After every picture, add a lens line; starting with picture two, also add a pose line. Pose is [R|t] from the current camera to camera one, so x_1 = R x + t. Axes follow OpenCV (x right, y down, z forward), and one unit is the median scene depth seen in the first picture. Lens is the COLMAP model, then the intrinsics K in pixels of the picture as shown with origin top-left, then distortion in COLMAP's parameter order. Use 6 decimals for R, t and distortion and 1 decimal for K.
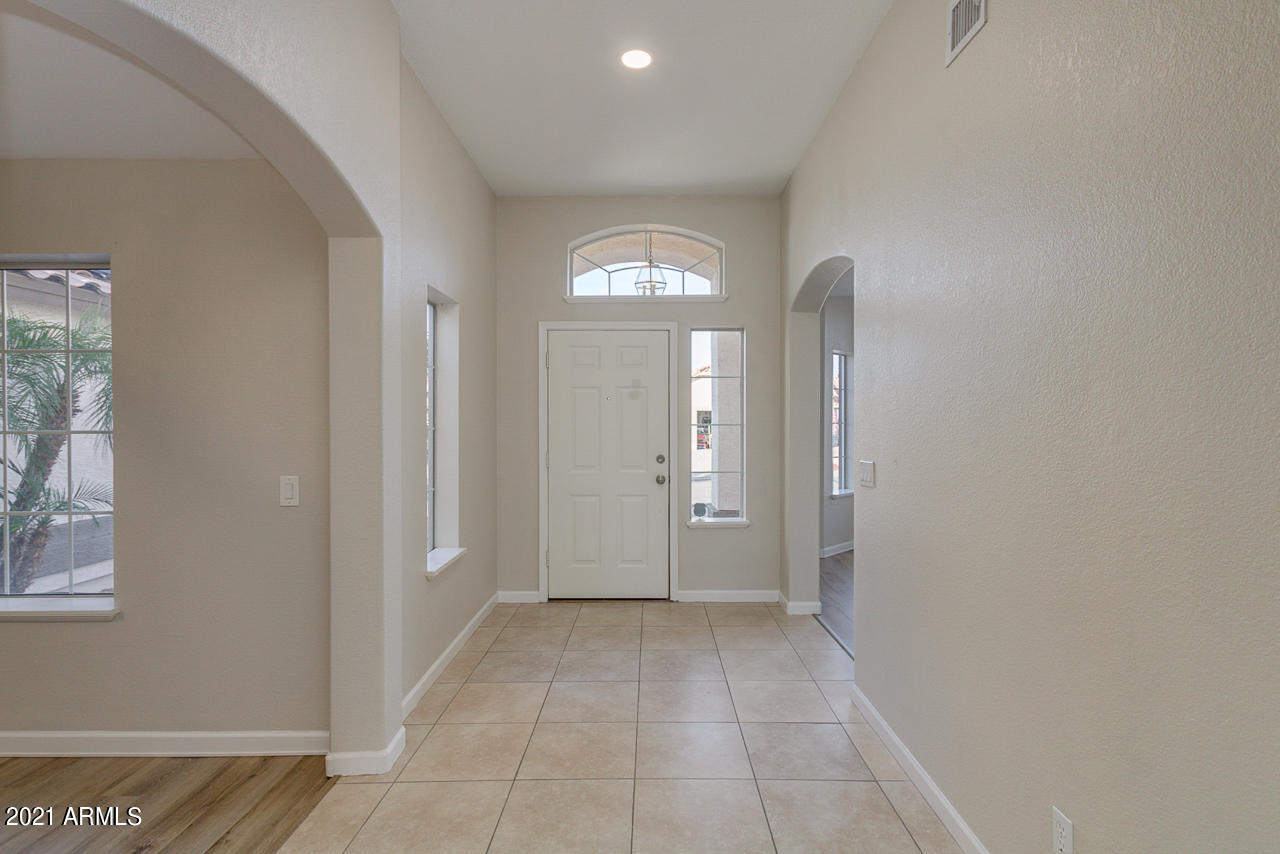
lens RADIAL K [[599.2, 0, 641.1], [0, 599.2, 421.2], [0, 0, 1]] dist [0.010061, -0.000620]
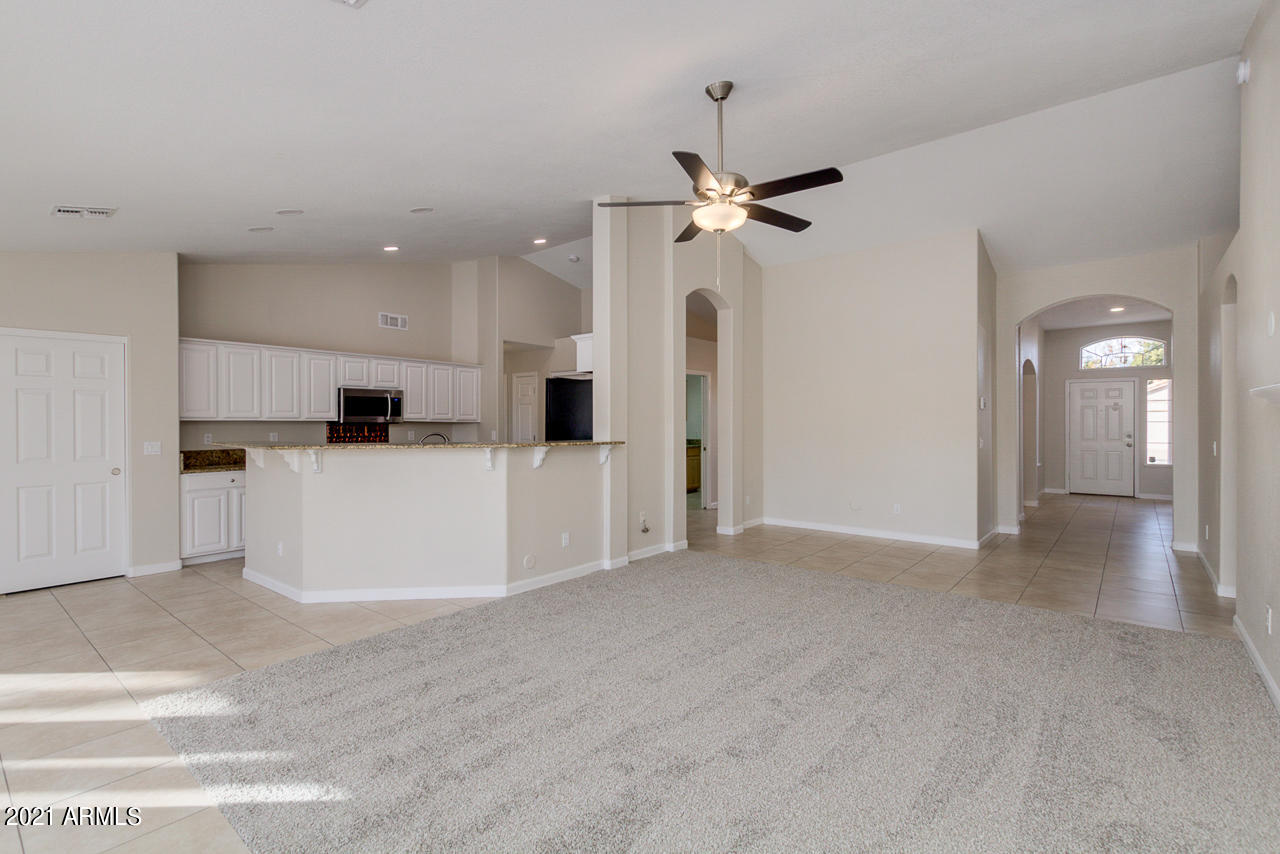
lens RADIAL K [[599.2, 0, 643.3], [0, 599.2, 425.2], [0, 0, 1]] dist [0.010061, -0.000620]
pose [[0.771313, 0.002679, -0.636450, 0.066532], [-0.007115, 0.999965, -0.004413, 0.043665], [0.636416, 0.007932, 0.771305, -2.011092]]
